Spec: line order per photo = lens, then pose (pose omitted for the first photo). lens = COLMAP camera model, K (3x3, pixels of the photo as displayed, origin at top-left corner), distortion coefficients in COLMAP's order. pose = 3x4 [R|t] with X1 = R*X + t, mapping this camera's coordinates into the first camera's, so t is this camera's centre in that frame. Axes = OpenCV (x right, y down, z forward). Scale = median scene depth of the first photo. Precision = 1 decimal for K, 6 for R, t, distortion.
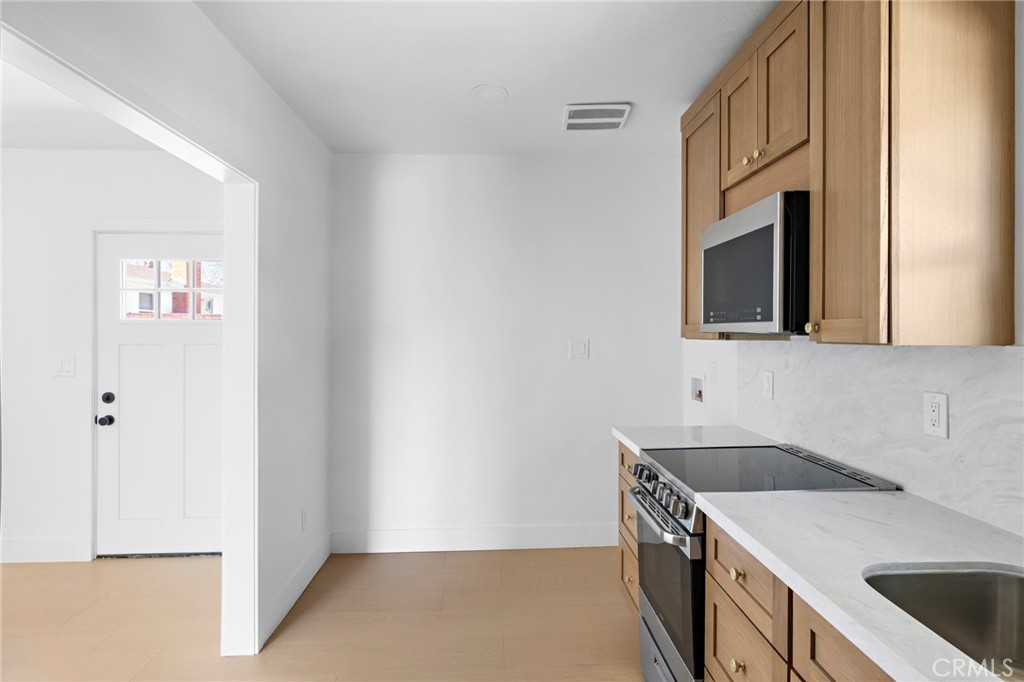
lens RADIAL K [[523.8, 0, 512.0], [0, 523.8, 341.0], [0, 0, 1]] dist [0.001288, 0.000487]
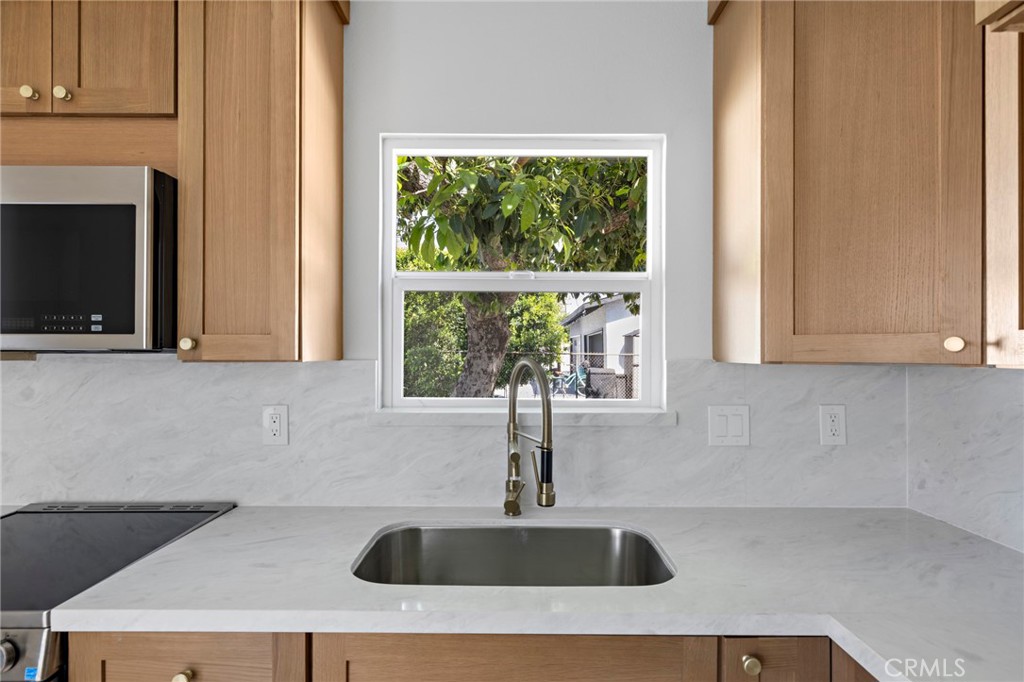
lens RADIAL K [[523.6, 0, 513.2], [0, 523.6, 355.3], [0, 0, 1]] dist [-0.000077, -0.000433]
pose [[0.031852, -0.008578, 0.999456, -0.253302], [0.014404, 0.999863, 0.008122, -0.005822], [-0.999389, 0.014137, 0.031971, 0.456119]]
